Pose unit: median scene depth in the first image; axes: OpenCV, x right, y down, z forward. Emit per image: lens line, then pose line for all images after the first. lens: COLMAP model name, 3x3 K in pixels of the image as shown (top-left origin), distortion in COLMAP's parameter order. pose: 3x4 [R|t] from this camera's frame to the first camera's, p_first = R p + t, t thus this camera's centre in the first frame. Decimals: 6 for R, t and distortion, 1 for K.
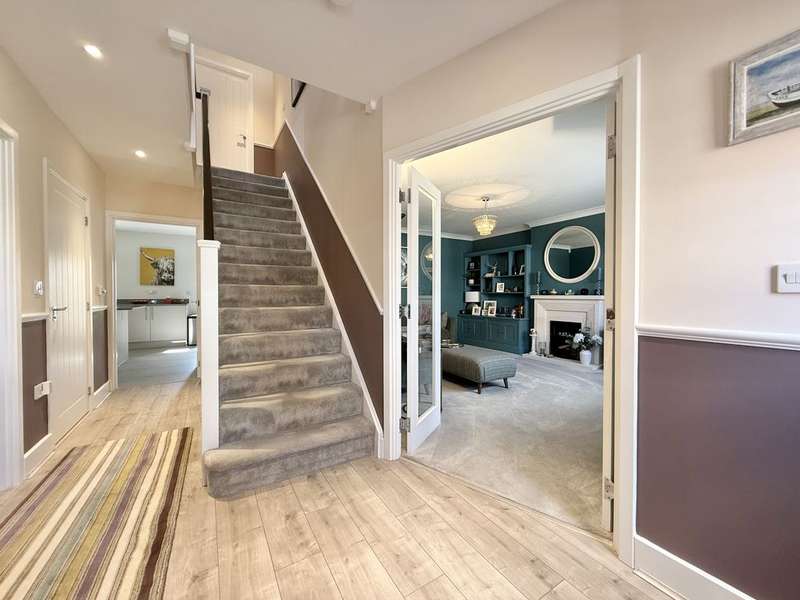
lens RADIAL K [[317.0, 0, 399.9], [0, 317.0, 300.6], [0, 0, 1]] dist [-0.000011, 0.000161]
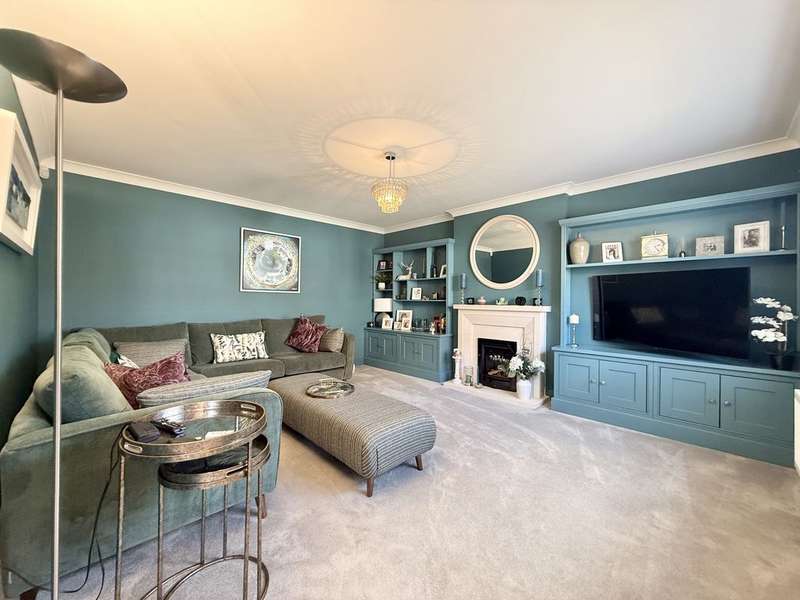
lens RADIAL K [[317.0, 0, 402.2], [0, 317.0, 300.0], [0, 0, 1]] dist [-0.000011, 0.000161]
pose [[0.970408, 0.005414, 0.241411, 0.105503], [-0.001977, 0.999893, -0.014474, -0.015801], [-0.241464, 0.013569, 0.970315, 0.282818]]
